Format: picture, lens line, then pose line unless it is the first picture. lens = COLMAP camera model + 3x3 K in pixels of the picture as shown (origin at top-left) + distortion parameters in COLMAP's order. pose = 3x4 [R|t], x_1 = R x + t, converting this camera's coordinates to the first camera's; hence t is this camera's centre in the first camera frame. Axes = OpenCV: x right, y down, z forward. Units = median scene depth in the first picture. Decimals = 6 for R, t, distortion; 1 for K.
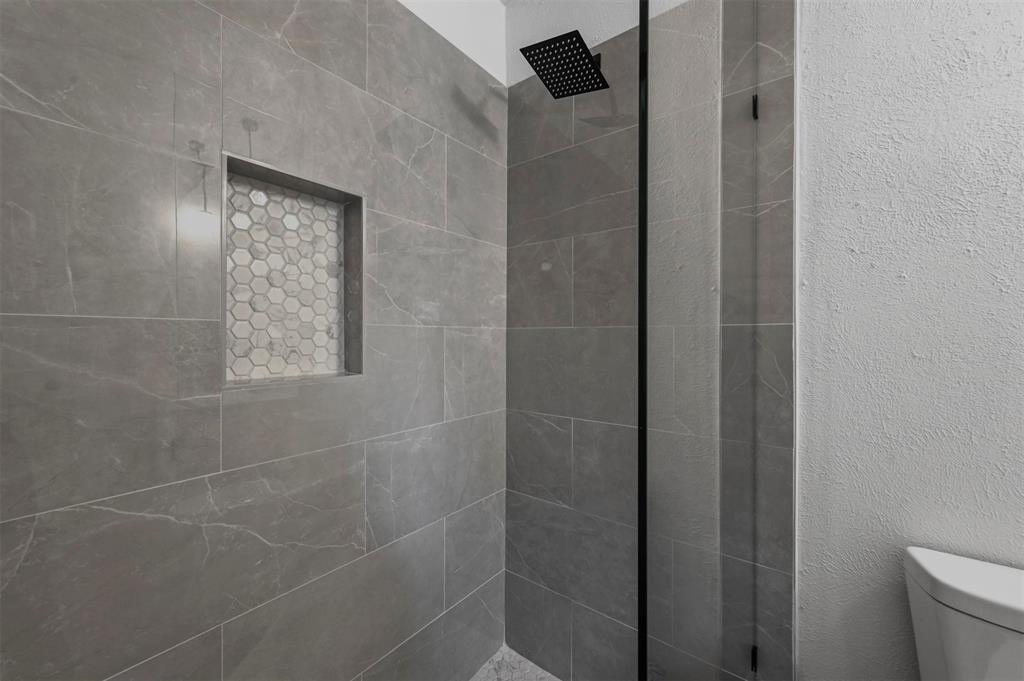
lens RADIAL K [[407.1, 0, 512.8], [0, 407.1, 339.5], [0, 0, 1]] dist [0.003687, 0.000155]
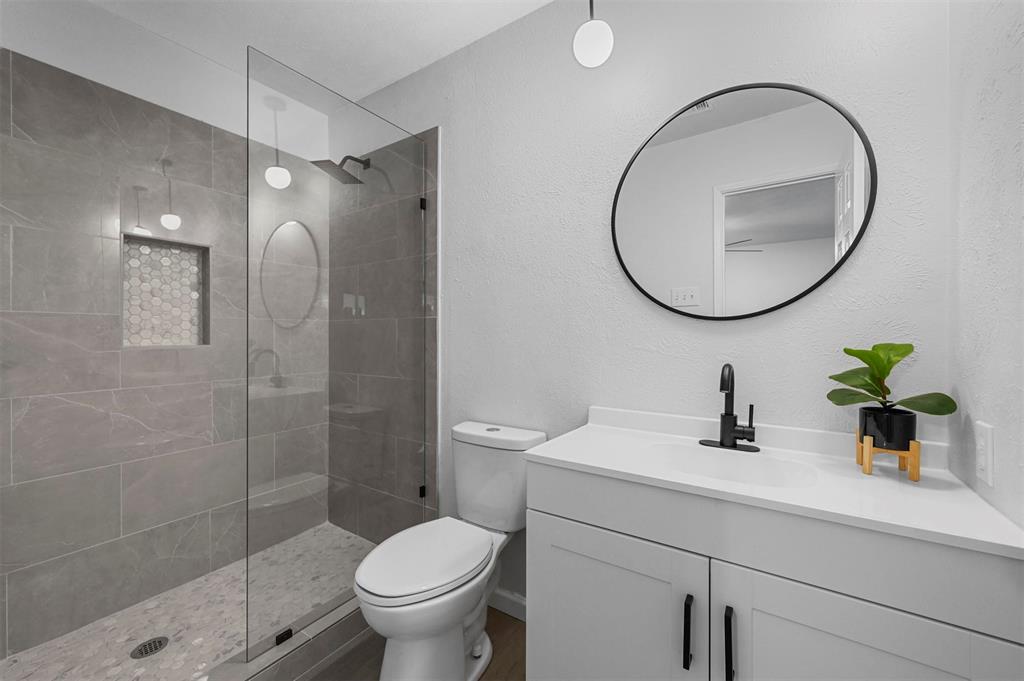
lens RADIAL K [[407.1, 0, 510.6], [0, 407.1, 336.6], [0, 0, 1]] dist [0.003687, 0.000155]
pose [[0.997775, -0.002503, 0.066625, 0.875081], [0.002544, 0.999997, -0.000529, 0.055108], [-0.066623, 0.000698, 0.997778, -0.932549]]
